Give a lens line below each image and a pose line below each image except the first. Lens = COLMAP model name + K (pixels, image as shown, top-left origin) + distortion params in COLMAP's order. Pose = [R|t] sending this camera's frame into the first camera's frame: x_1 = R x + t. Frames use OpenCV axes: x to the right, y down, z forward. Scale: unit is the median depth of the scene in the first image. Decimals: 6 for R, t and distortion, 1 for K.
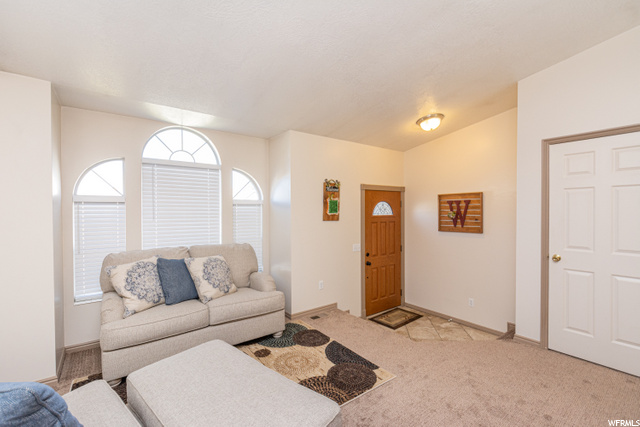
lens RADIAL K [[283.7, 0, 321.7], [0, 283.7, 216.5], [0, 0, 1]] dist [0.002350, -0.004999]
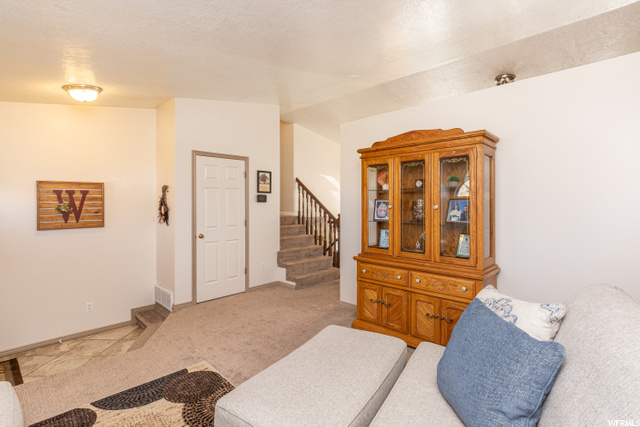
lens RADIAL K [[300.9, 0, 335.4], [0, 300.9, 203.0], [0, 0, 1]] dist [-0.001199, -0.000215]
pose [[-0.169223, -0.001797, 0.985576, -0.520693], [0.019793, 0.999790, 0.005221, -0.008911], [-0.985379, 0.020391, -0.169152, 0.399901]]
